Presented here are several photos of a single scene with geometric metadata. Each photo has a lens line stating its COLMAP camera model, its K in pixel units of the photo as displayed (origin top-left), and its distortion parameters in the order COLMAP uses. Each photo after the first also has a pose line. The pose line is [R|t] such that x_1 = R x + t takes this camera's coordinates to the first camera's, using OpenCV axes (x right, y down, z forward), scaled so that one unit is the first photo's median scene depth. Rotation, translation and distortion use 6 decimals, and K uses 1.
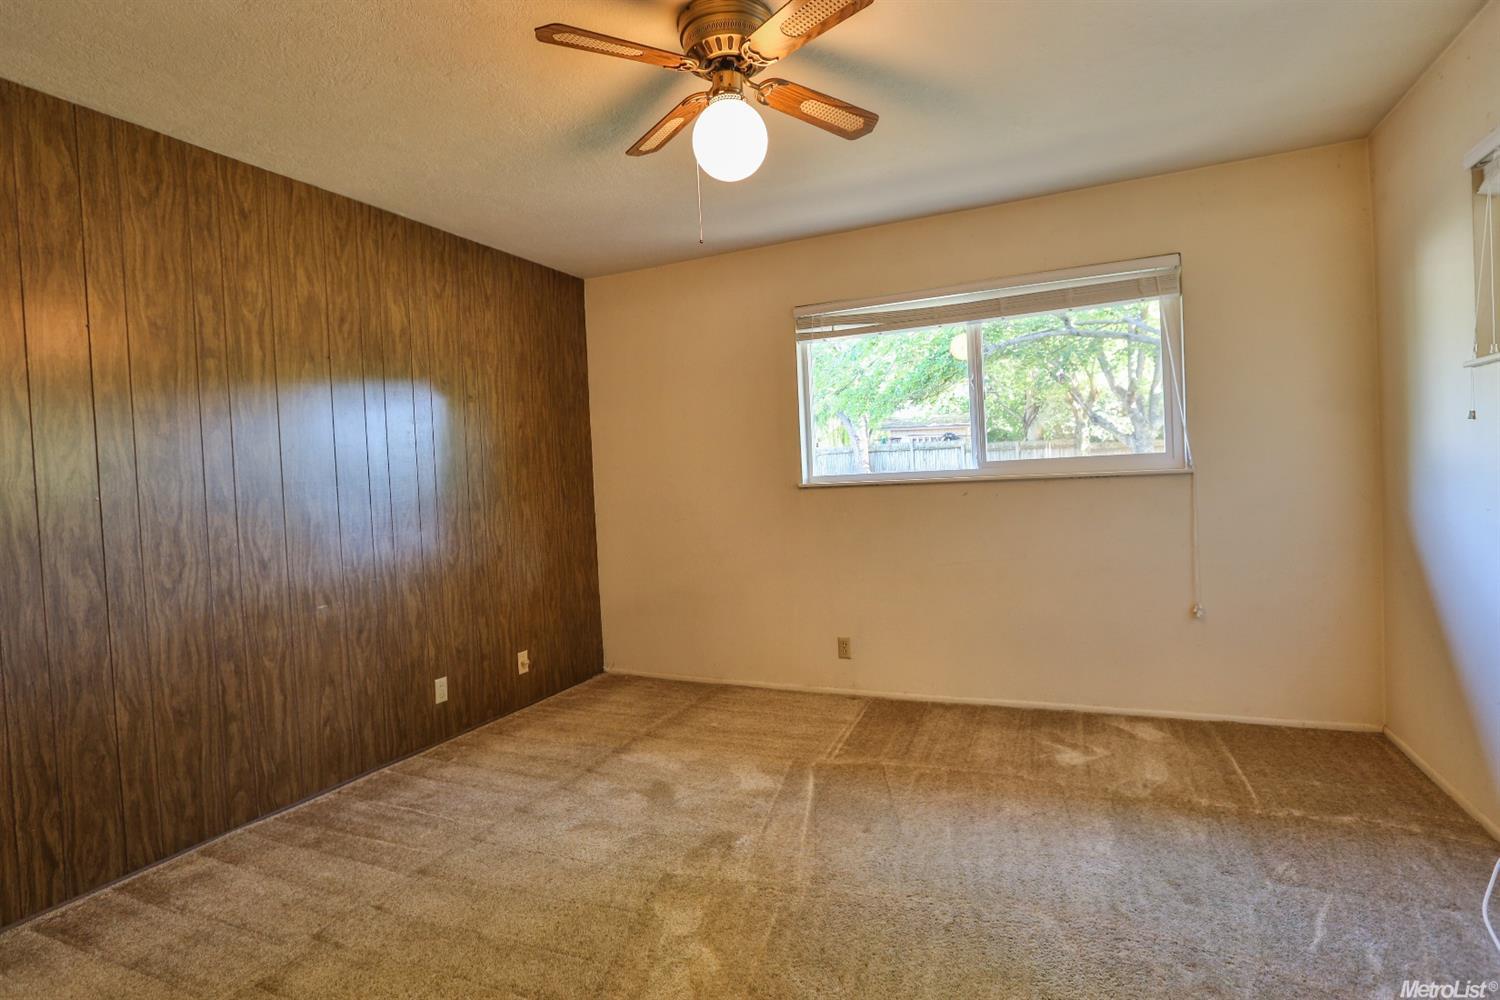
lens RADIAL K [[762.4, 0, 752.3], [0, 762.4, 493.0], [0, 0, 1]] dist [-0.005257, 0.000387]
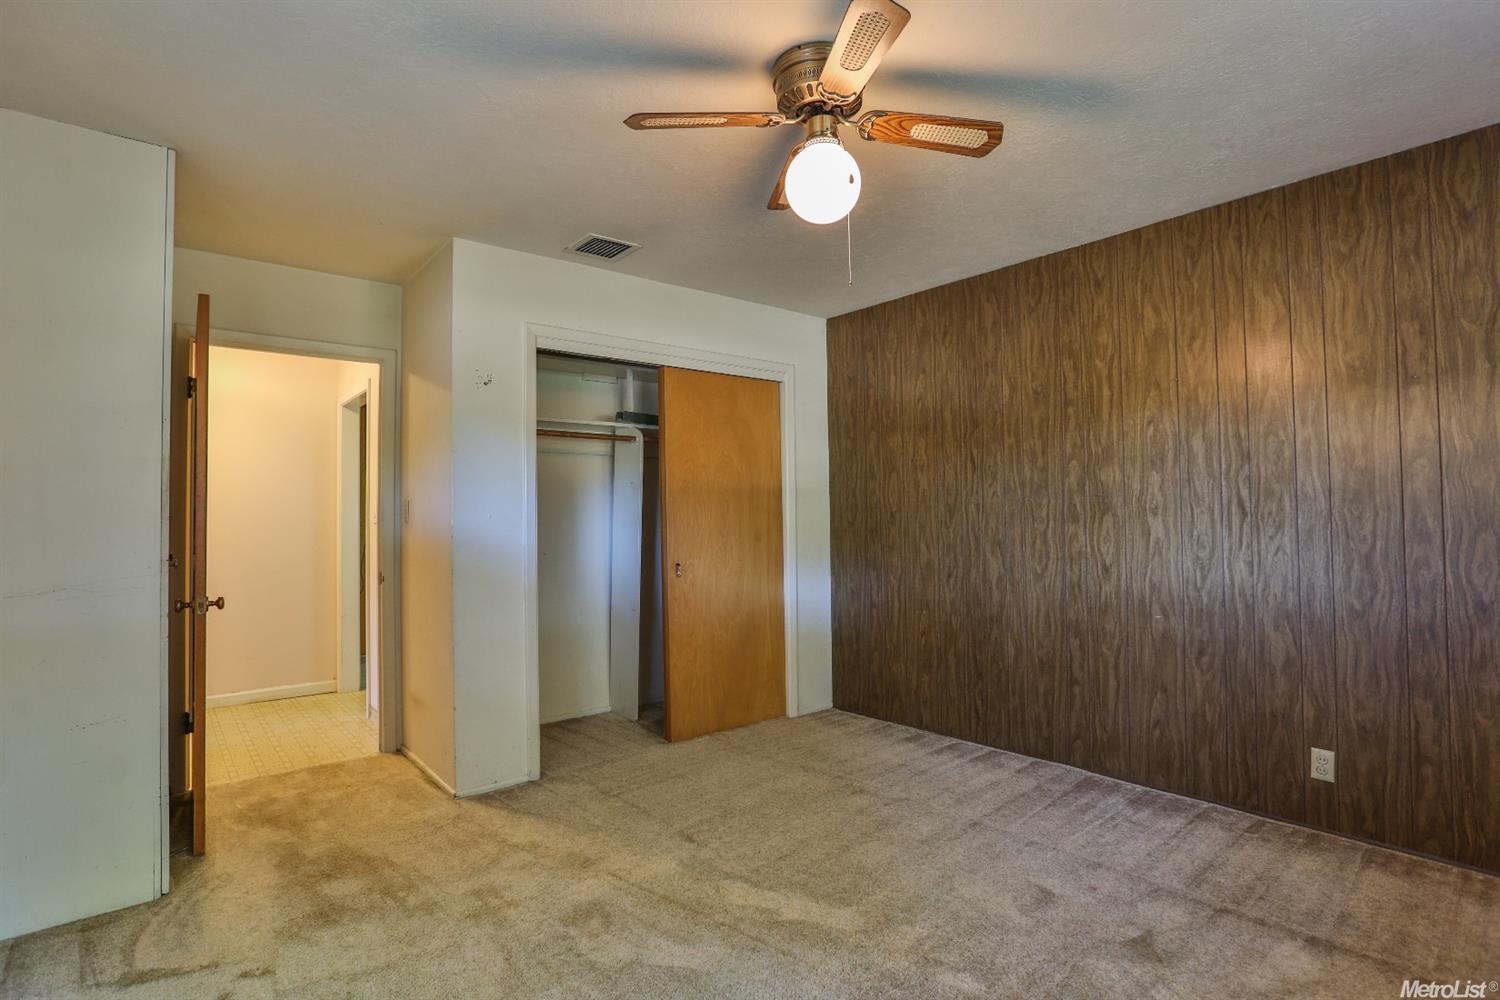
lens RADIAL K [[752.6, 0, 751.7], [0, 752.6, 503.0], [0, 0, 1]] dist [-0.011553, 0.003961]
pose [[-0.433158, 0.029744, -0.900827, 0.655670], [0.007009, 0.999536, 0.029632, -0.047722], [0.901291, 0.006521, -0.433165, 0.981776]]
